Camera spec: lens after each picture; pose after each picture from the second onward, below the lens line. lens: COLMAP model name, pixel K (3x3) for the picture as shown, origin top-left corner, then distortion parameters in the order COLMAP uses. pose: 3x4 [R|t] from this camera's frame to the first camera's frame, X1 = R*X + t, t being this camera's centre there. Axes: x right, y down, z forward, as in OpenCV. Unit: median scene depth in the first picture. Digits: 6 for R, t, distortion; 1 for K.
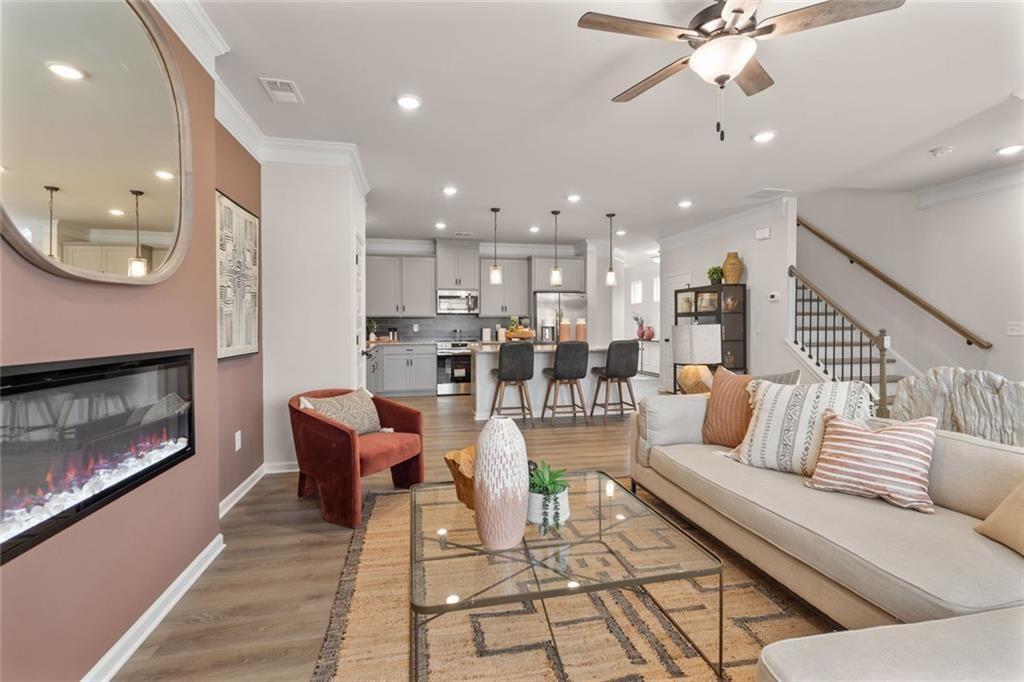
lens RADIAL K [[454.1, 0, 510.1], [0, 454.1, 335.4], [0, 0, 1]] dist [-0.004409, 0.000211]
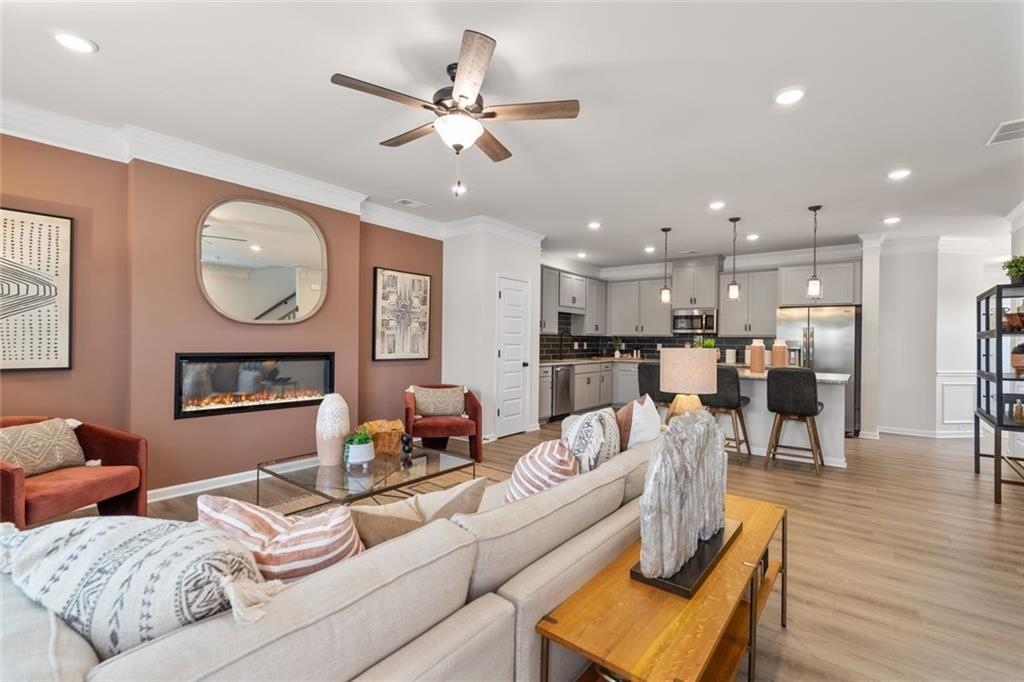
lens RADIAL K [[454.1, 0, 511.3], [0, 454.1, 340.3], [0, 0, 1]] dist [-0.004409, 0.000211]
pose [[0.638041, 0.011179, -0.769922, 0.544355], [-0.034330, 0.999313, -0.013940, -0.009421], [0.769237, 0.035325, 0.637986, 0.118253]]
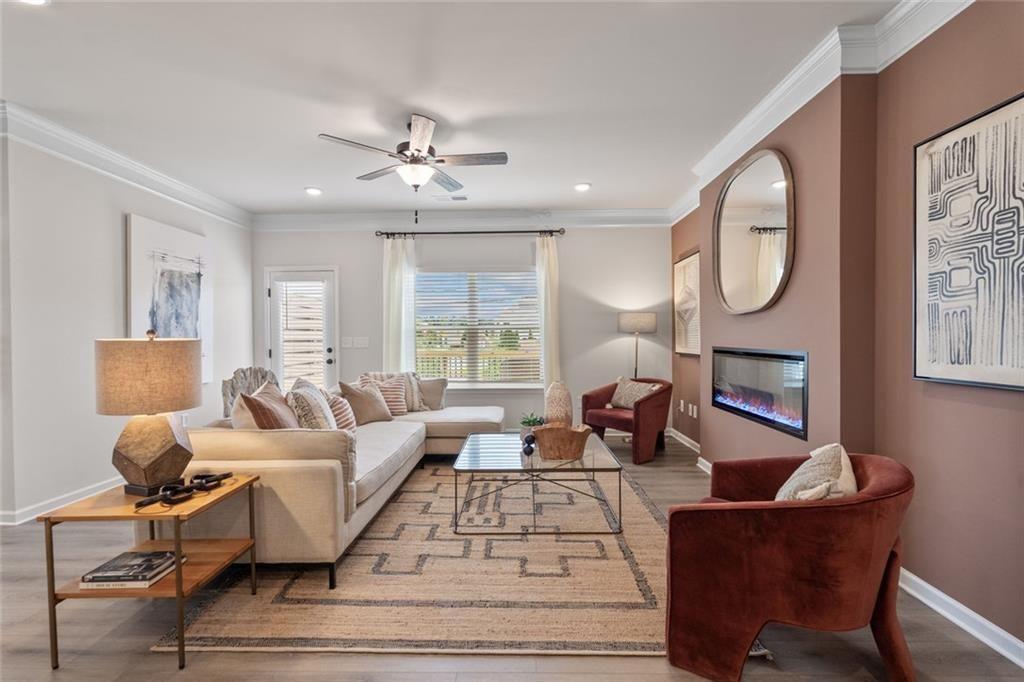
lens RADIAL K [[454.1, 0, 509.0], [0, 454.1, 342.6], [0, 0, 1]] dist [-0.004409, 0.000211]
pose [[-0.973564, 0.013098, 0.228039, -0.083082], [0.021580, 0.999163, 0.034745, -0.020954], [-0.227393, 0.038748, -0.973032, 0.904336]]
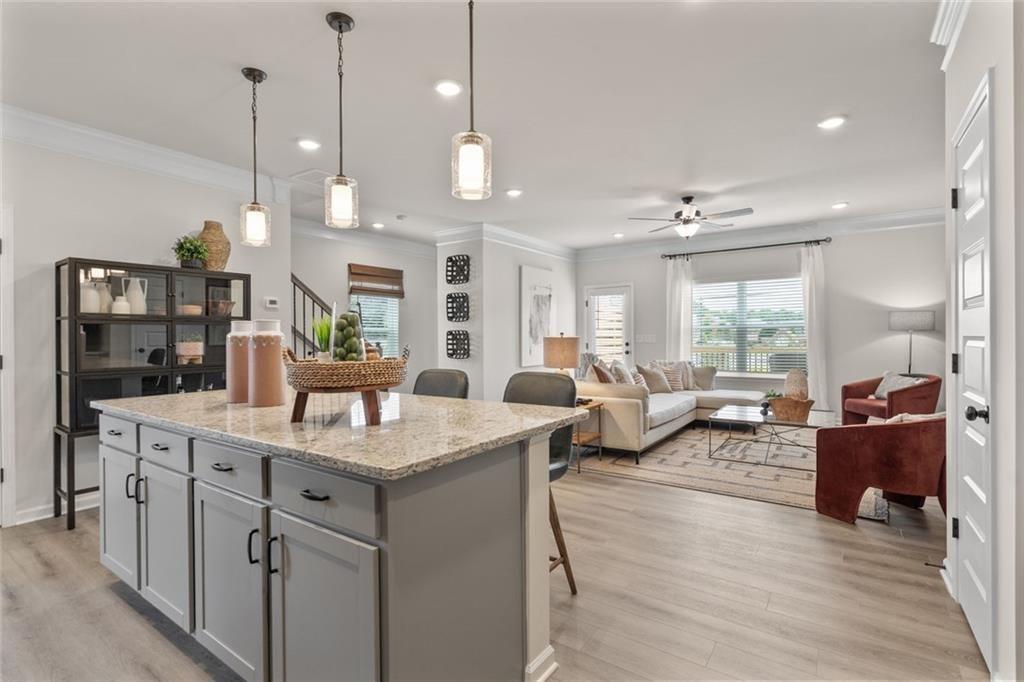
lens RADIAL K [[471.8, 0, 519.6], [0, 471.8, 339.4], [0, 0, 1]] dist [-0.001130, -0.000168]
pose [[-0.691111, 0.007887, 0.722706, -0.278868], [0.032126, 0.999287, 0.019816, -0.031113], [-0.722034, 0.036912, -0.690872, 1.246152]]
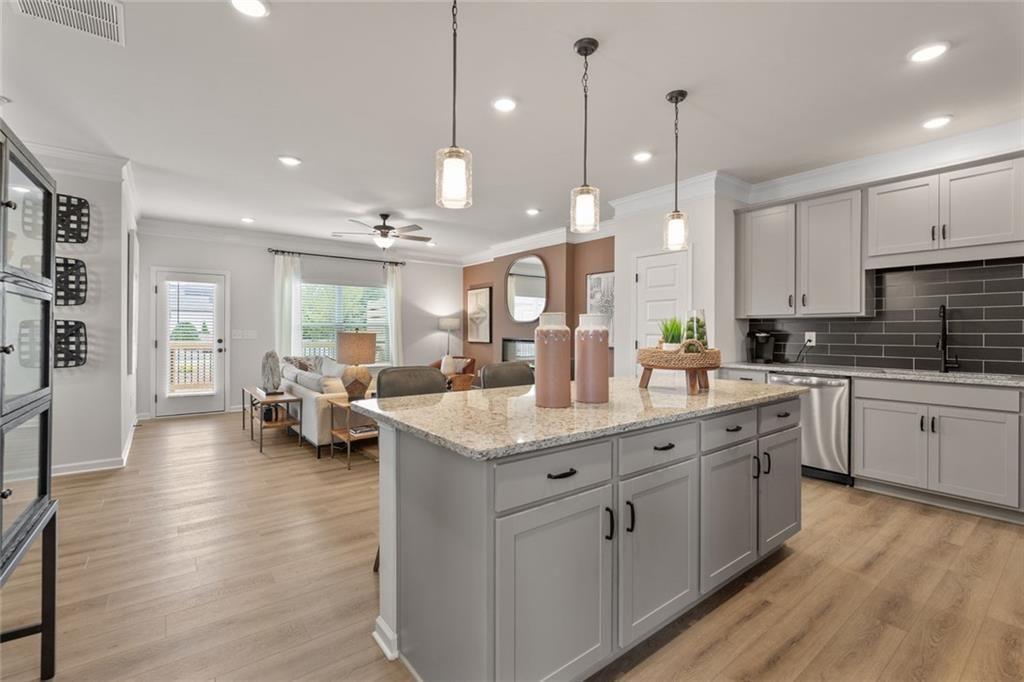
lens RADIAL K [[454.1, 0, 511.8], [0, 454.1, 335.2], [0, 0, 1]] dist [-0.004409, 0.000211]
pose [[-0.902012, 0.008097, -0.431635, 0.354971], [-0.007493, 0.999380, 0.034404, -0.040549], [0.431646, 0.034267, -0.901392, 1.441317]]
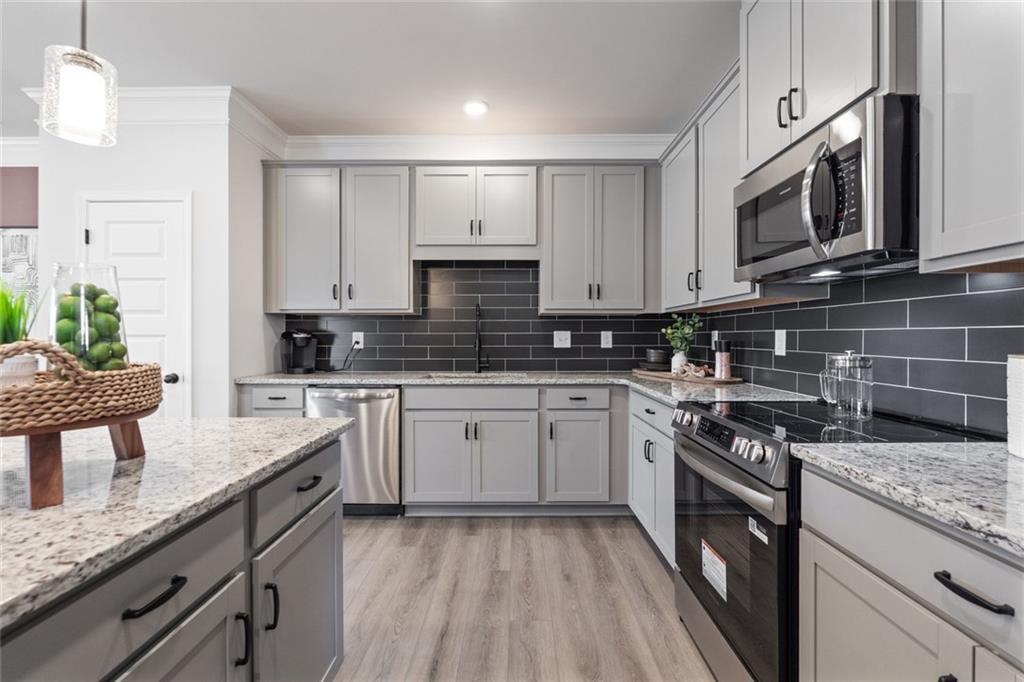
lens RADIAL K [[454.1, 0, 515.7], [0, 454.1, 334.7], [0, 0, 1]] dist [-0.004409, 0.000211]
pose [[-0.210306, 0.005330, -0.977621, 0.142724], [-0.024103, 0.999653, 0.010635, -0.031664], [0.977339, 0.025801, -0.210104, 1.317240]]
